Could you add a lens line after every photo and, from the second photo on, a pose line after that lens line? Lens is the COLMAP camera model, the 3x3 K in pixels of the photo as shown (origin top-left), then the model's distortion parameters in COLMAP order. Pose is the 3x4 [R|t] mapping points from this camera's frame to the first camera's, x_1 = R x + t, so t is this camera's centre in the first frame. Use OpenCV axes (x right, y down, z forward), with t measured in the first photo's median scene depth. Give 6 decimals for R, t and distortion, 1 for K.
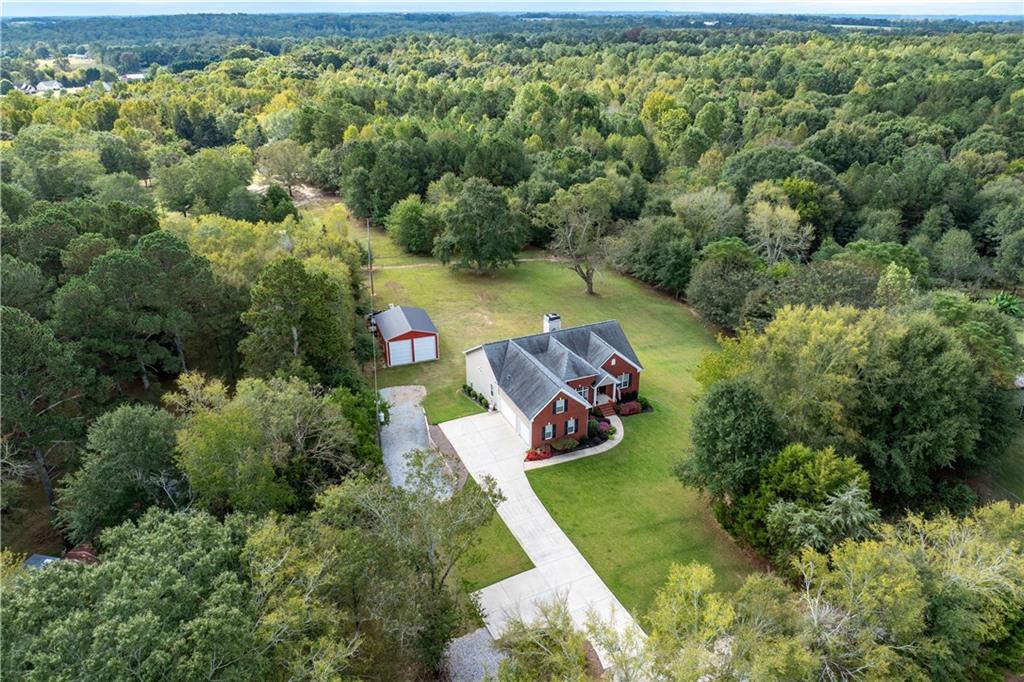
lens RADIAL K [[710.6, 0, 512.0], [0, 710.6, 341.0], [0, 0, 1]] dist [-0.000563, -0.000273]
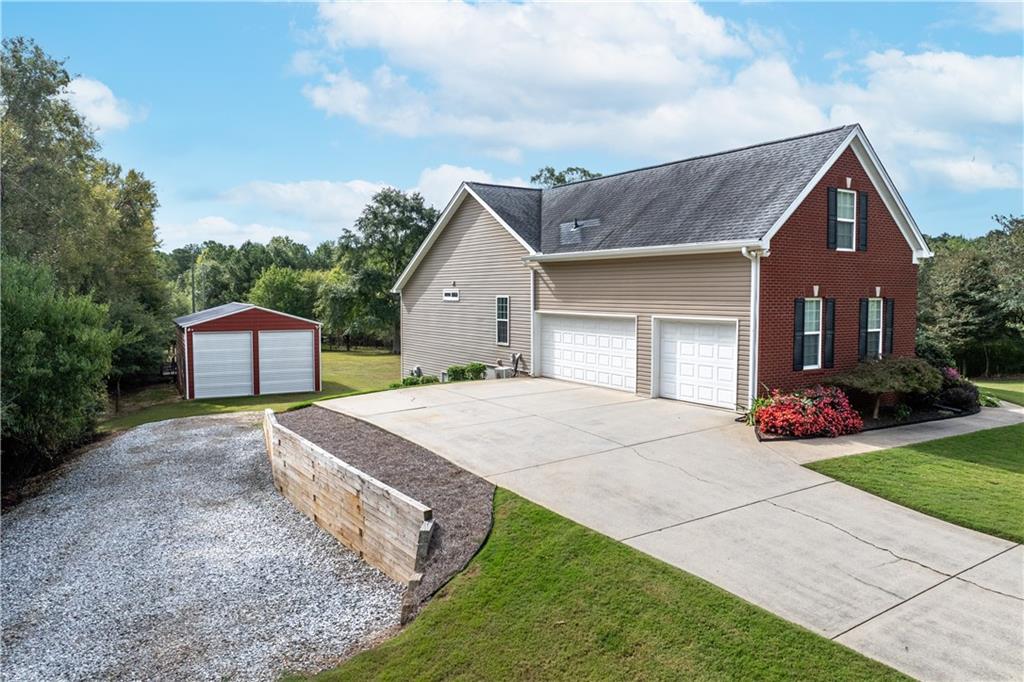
lens RADIAL K [[710.6, 0, 512.0], [0, 710.6, 341.0], [0, 0, 1]] dist [-0.000563, -0.000273]
pose [[0.987529, 0.000074, 0.157434, -0.058676], [0.057452, 0.930867, -0.360813, 0.152520], [-0.146577, 0.365359, 0.919254, 0.592499]]
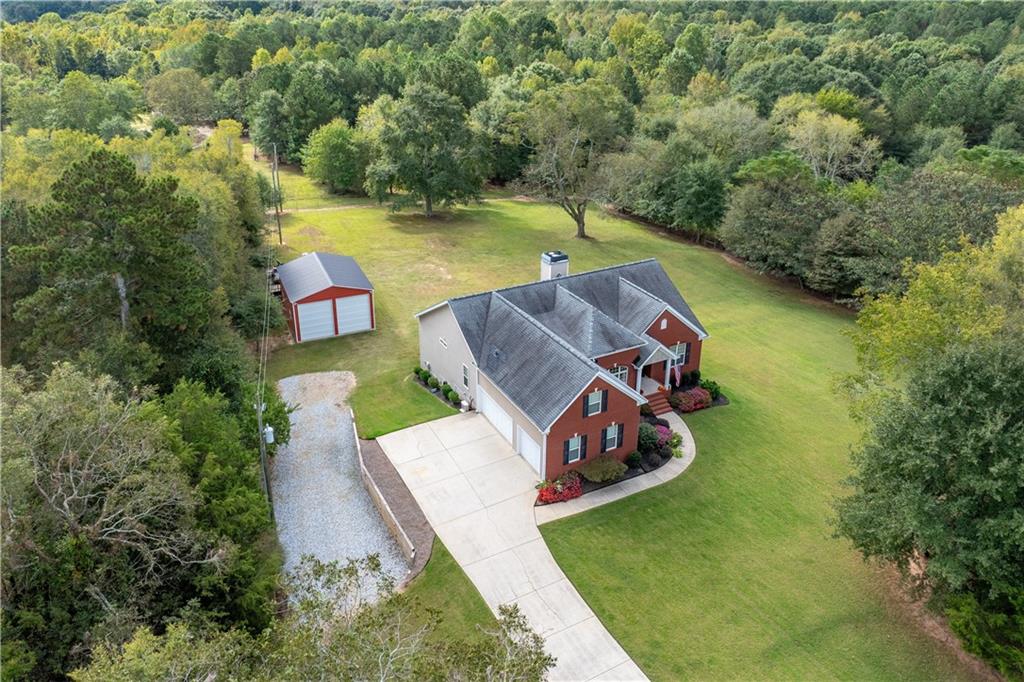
lens RADIAL K [[749.6, 0, 488.8], [0, 749.6, 277.5], [0, 0, 1]] dist [-0.023301, -0.001261]
pose [[0.998571, -0.021958, 0.048716, -0.030728], [0.024509, 0.998325, -0.052411, 0.016119], [-0.047484, 0.053530, 0.997437, 0.299468]]
